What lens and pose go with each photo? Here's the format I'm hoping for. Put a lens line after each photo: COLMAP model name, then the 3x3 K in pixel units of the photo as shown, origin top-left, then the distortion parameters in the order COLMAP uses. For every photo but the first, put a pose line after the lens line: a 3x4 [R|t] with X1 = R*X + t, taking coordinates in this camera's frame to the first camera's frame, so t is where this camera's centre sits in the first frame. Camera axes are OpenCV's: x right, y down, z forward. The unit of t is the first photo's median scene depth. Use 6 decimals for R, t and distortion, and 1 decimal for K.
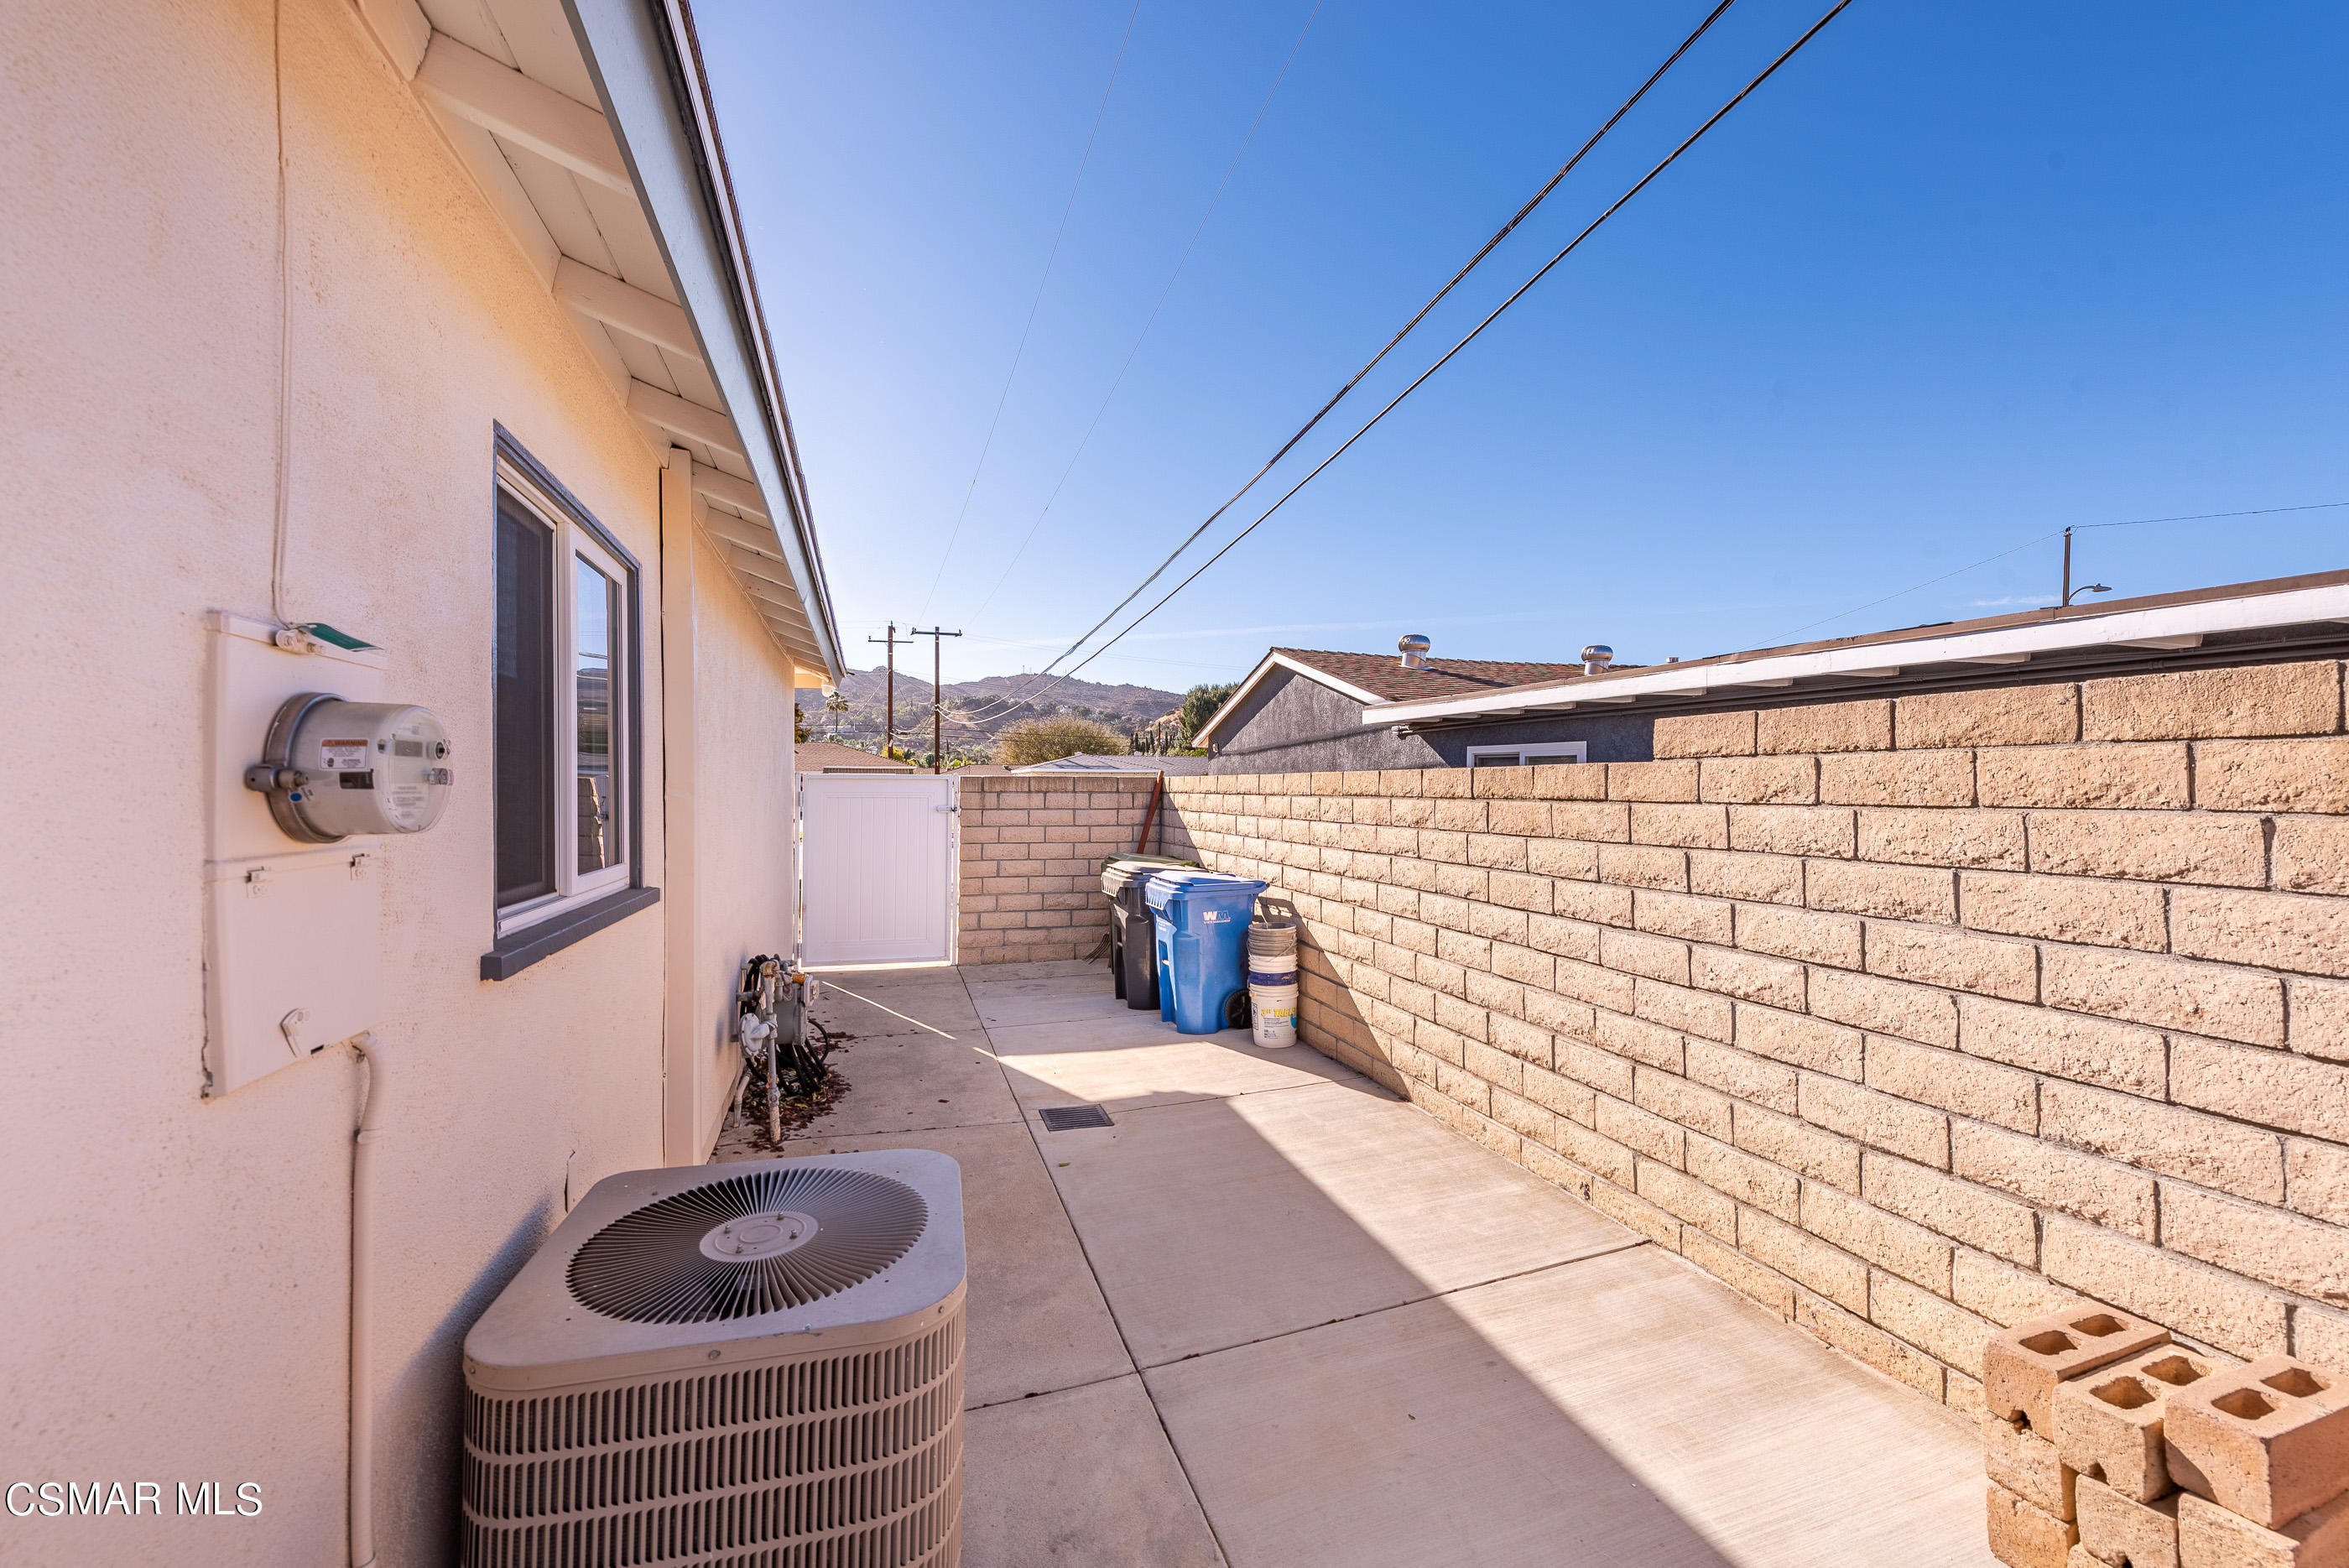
lens RADIAL K [[920.5, 0, 1184.3], [0, 920.5, 791.1], [0, 0, 1]] dist [0.013228, -0.003758]
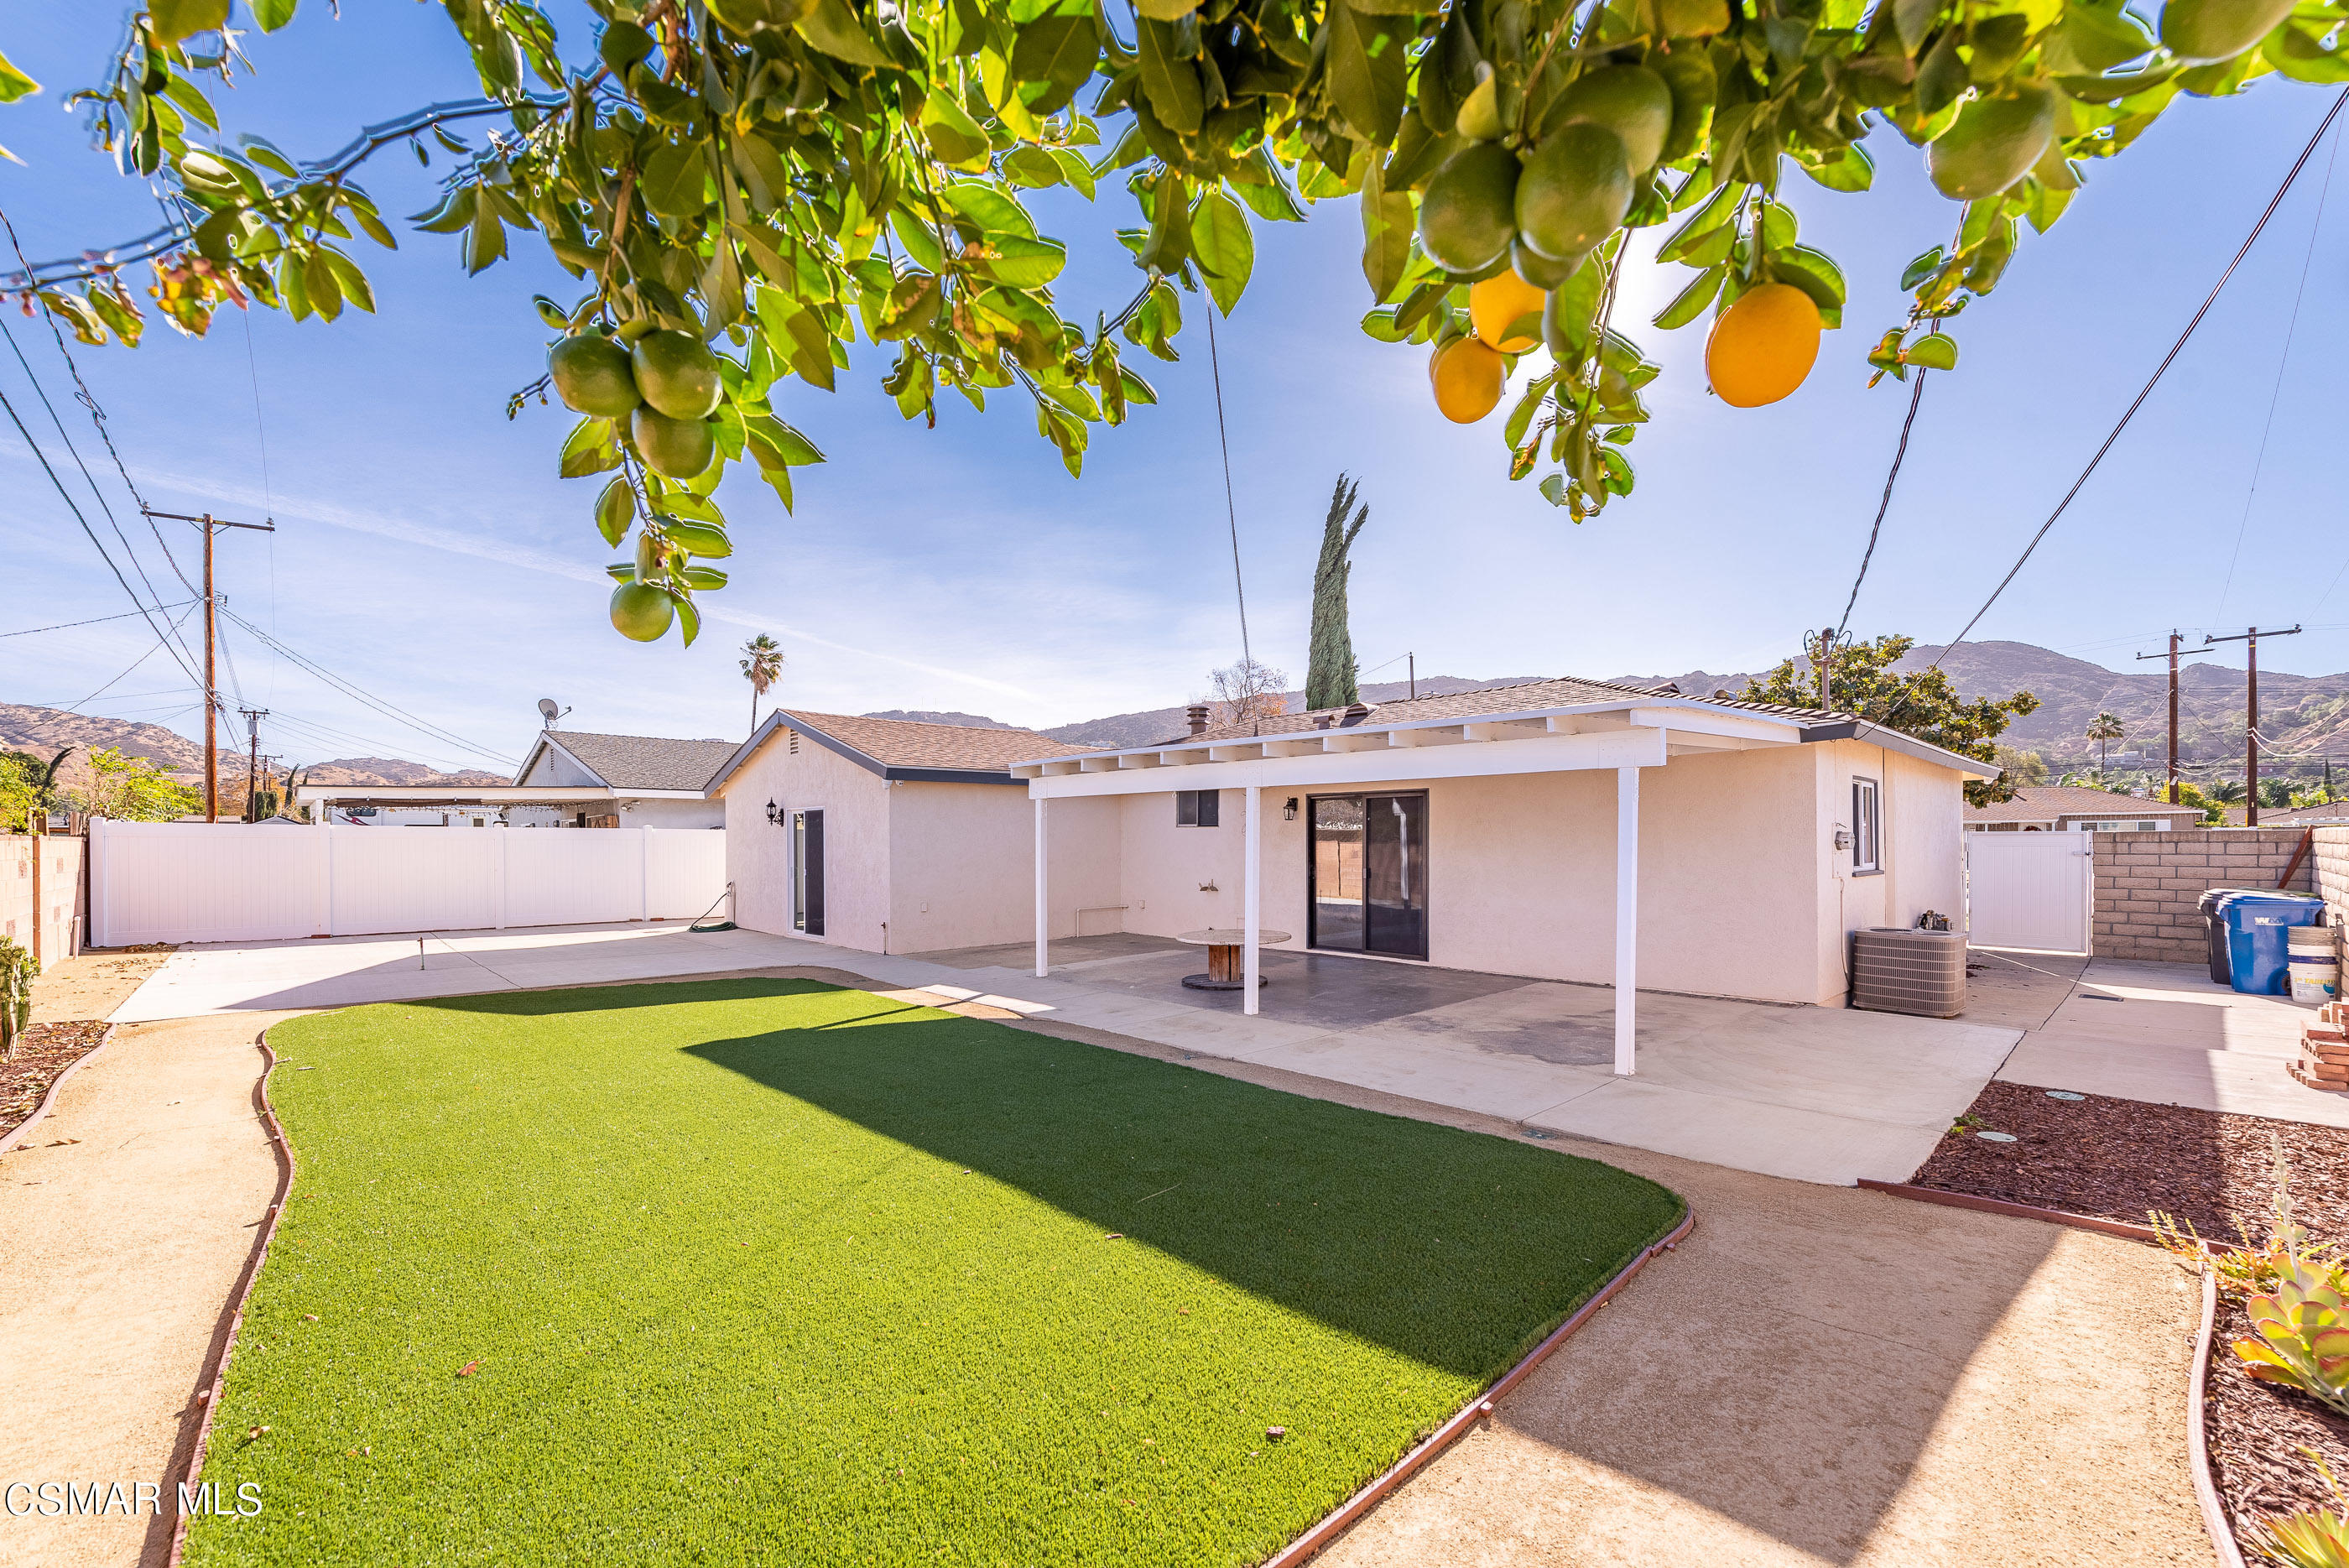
lens RADIAL K [[920.5, 0, 1164.3], [0, 920.5, 854.7], [0, 0, 1]] dist [0.013228, -0.003758]
pose [[0.401883, 0.006642, -0.915667, 0.539995], [0.006090, 0.999932, 0.009926, -0.003673], [0.915671, -0.009565, 0.401816, -1.012390]]
